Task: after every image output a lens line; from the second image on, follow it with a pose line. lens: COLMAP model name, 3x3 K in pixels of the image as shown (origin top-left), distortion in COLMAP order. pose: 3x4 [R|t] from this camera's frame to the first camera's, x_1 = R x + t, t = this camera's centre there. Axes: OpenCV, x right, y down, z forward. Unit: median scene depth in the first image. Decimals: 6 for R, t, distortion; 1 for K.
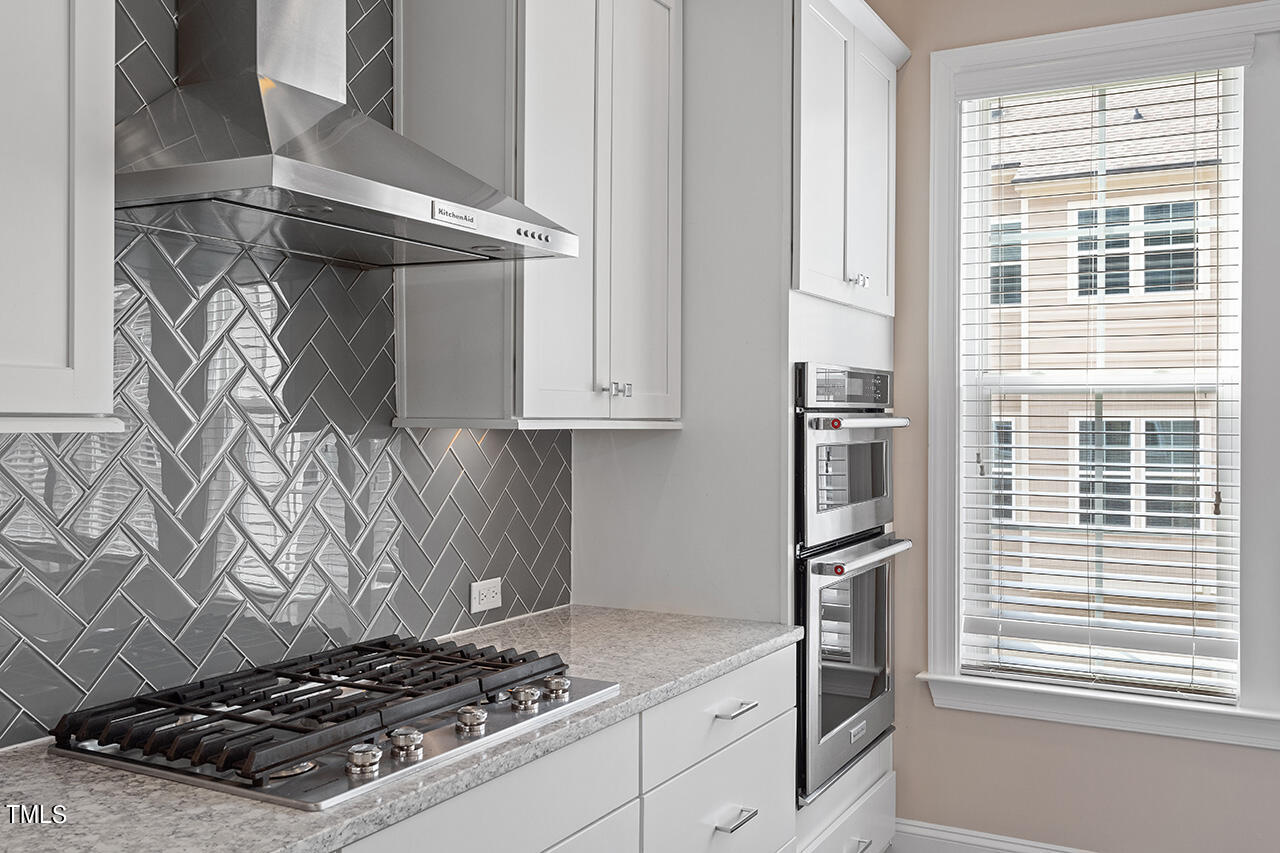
lens RADIAL K [[1133.4, 0, 621.2], [0, 1133.4, 410.7], [0, 0, 1]] dist [0.017538, 0.000598]
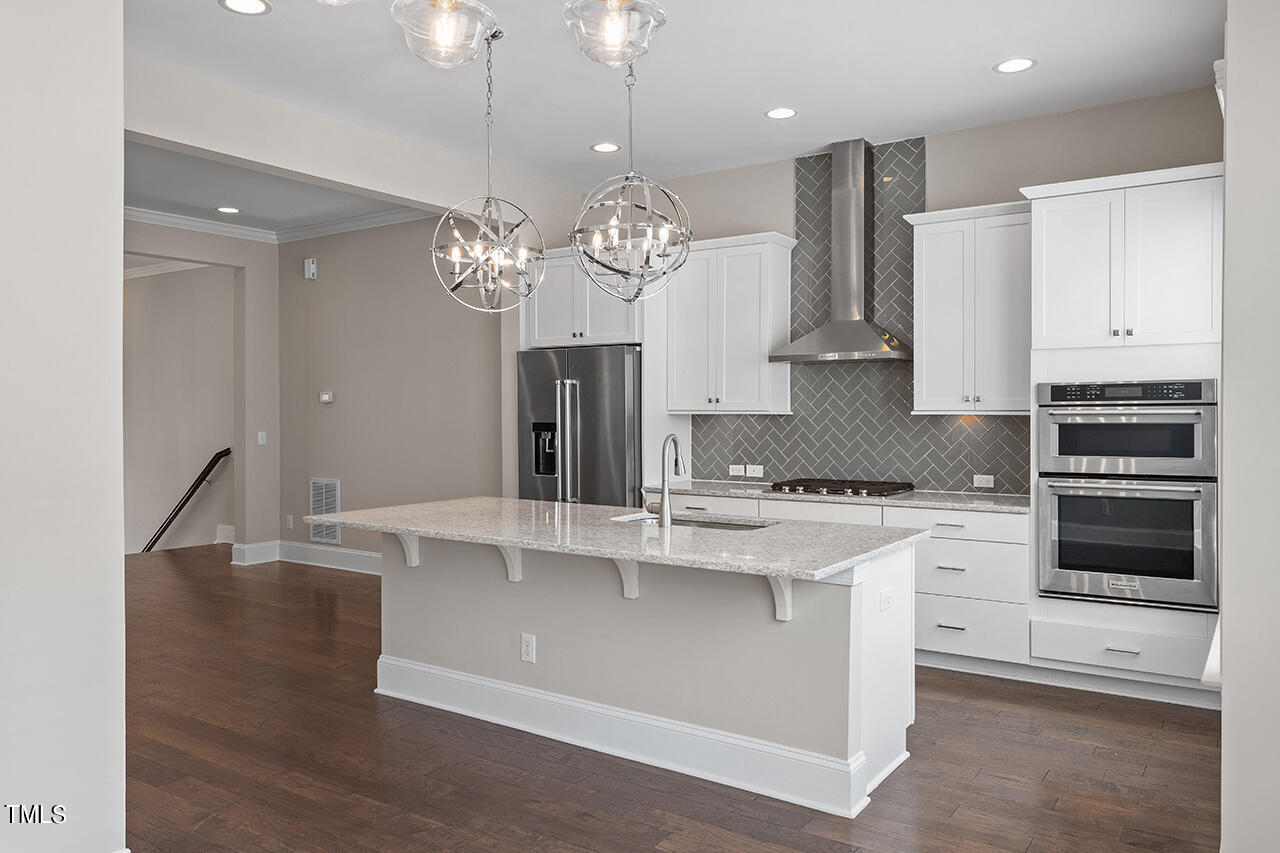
lens RADIAL K [[928.1, 0, 640.7], [0, 928.1, 409.7], [0, 0, 1]] dist [-0.001913, -0.000313]
pose [[-0.078515, -0.002485, -0.996910, 1.884342], [0.011521, 0.999928, -0.003400, 0.002951], [0.996846, -0.011752, -0.078480, 0.392231]]
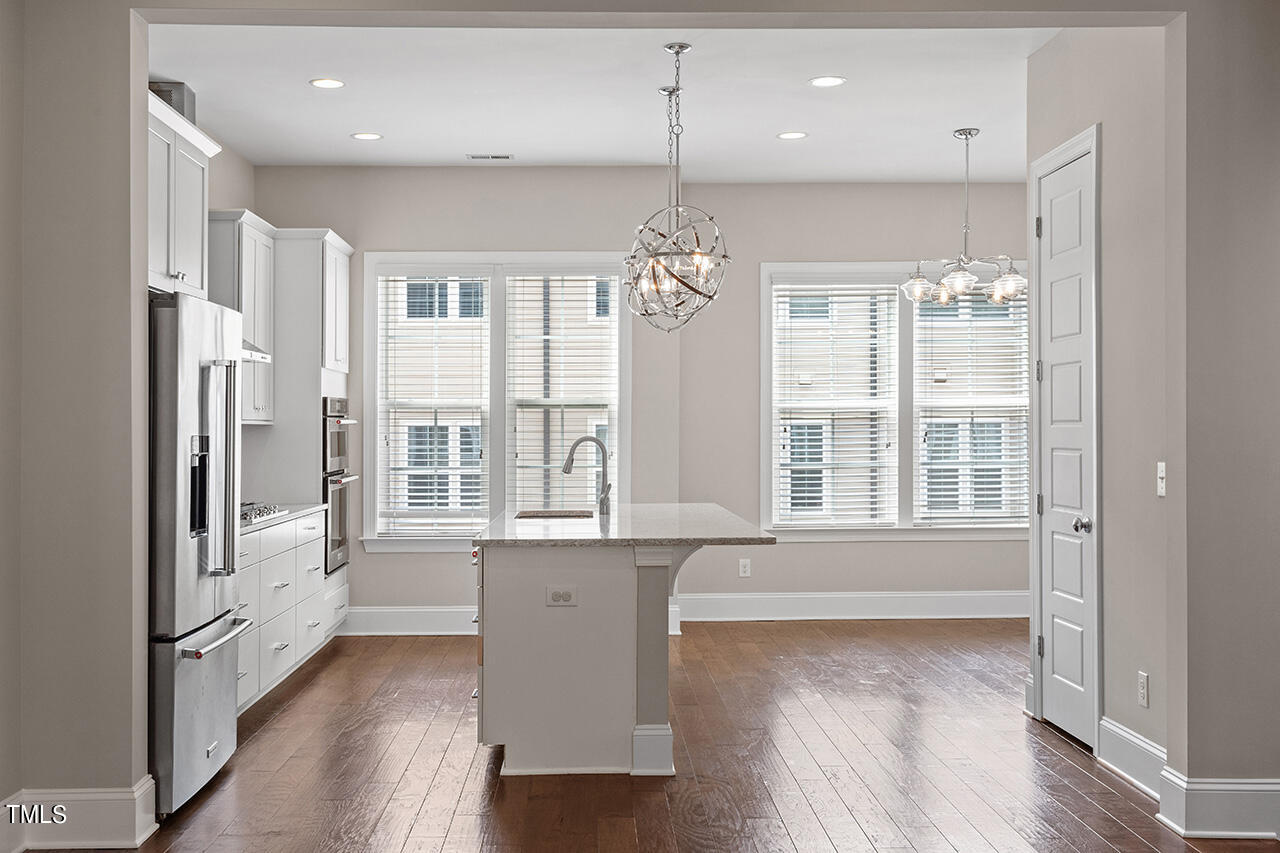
lens RADIAL K [[1378.2, 0, 637.3], [0, 1378.2, 401.3], [0, 0, 1]] dist [0.052883, 0.002902]
pose [[0.848961, 0.003616, 0.528443, -0.827711], [0.001898, 0.999949, -0.009890, -0.002589], [-0.528452, 0.009399, 0.848911, -1.850829]]
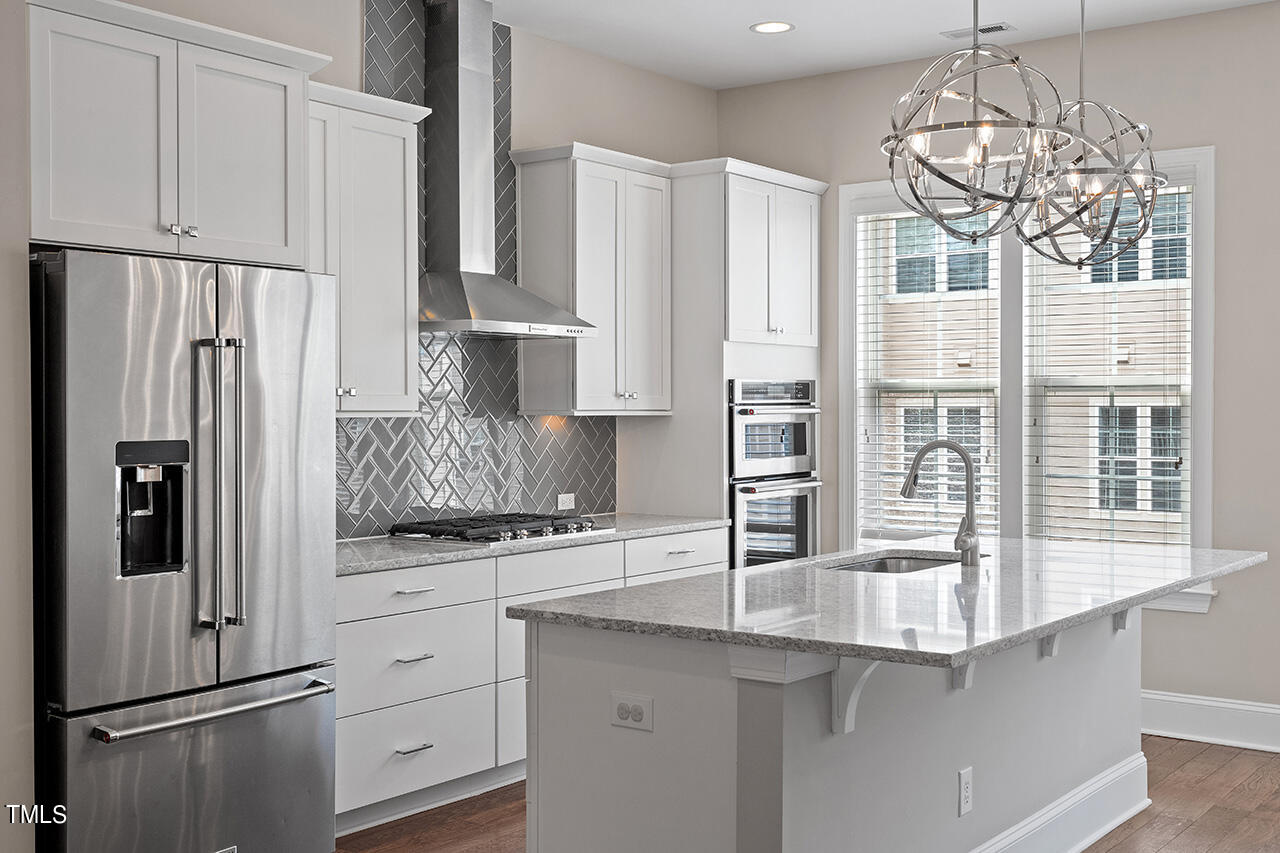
lens RADIAL K [[1416.5, 0, 639.0], [0, 1416.5, 422.1], [0, 0, 1]] dist [-0.019244, -0.010674]
pose [[0.991756, -0.004340, -0.128067, 0.299195], [0.006698, 0.999816, 0.017990, -0.014890], [0.127965, -0.018700, 0.991602, -1.311878]]
